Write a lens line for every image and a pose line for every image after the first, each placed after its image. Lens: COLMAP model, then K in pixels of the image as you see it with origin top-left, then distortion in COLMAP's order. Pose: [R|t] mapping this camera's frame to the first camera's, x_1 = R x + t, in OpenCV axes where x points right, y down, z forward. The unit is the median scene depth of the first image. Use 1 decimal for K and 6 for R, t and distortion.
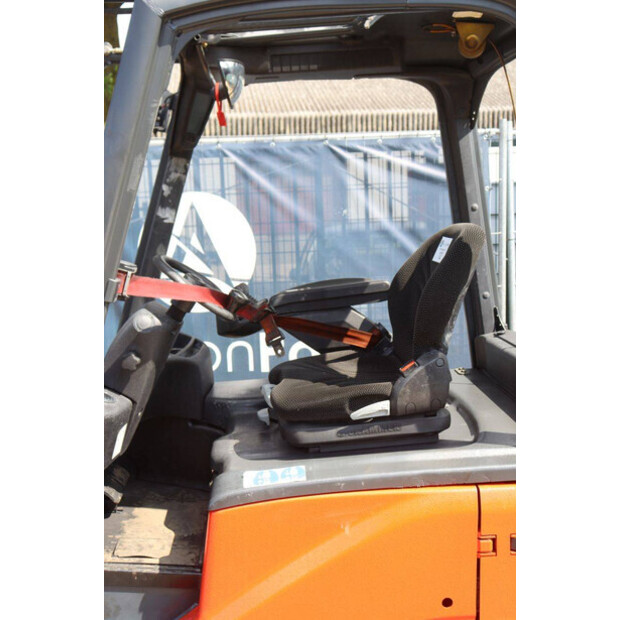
lens RADIAL K [[760.3, 0, 309.9], [0, 760.3, 309.2], [0, 0, 1]] dist [-0.058016, 0.383454]
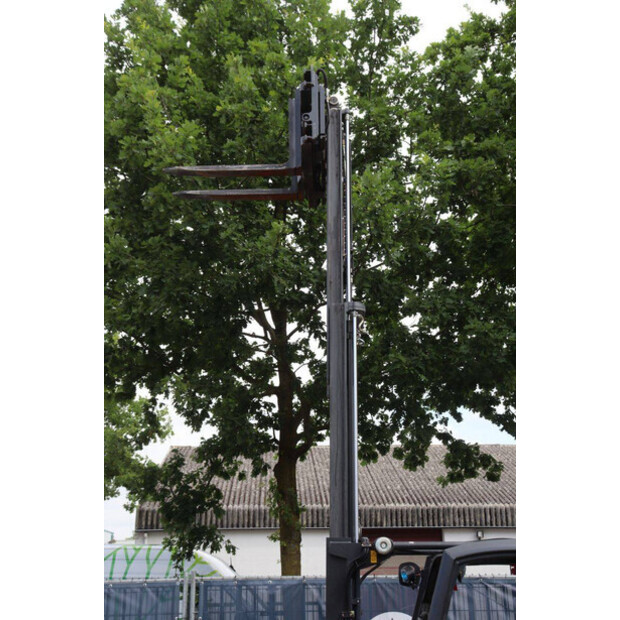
lens RADIAL K [[871.7, 0, 284.4], [0, 871.7, 288.5], [0, 0, 1]] dist [0.037011, 0.081836]
pose [[0.994071, -0.004719, -0.108632, -0.313815], [-0.045080, 0.891268, -0.451231, 0.128357], [0.098949, 0.453453, 0.885771, -1.555042]]
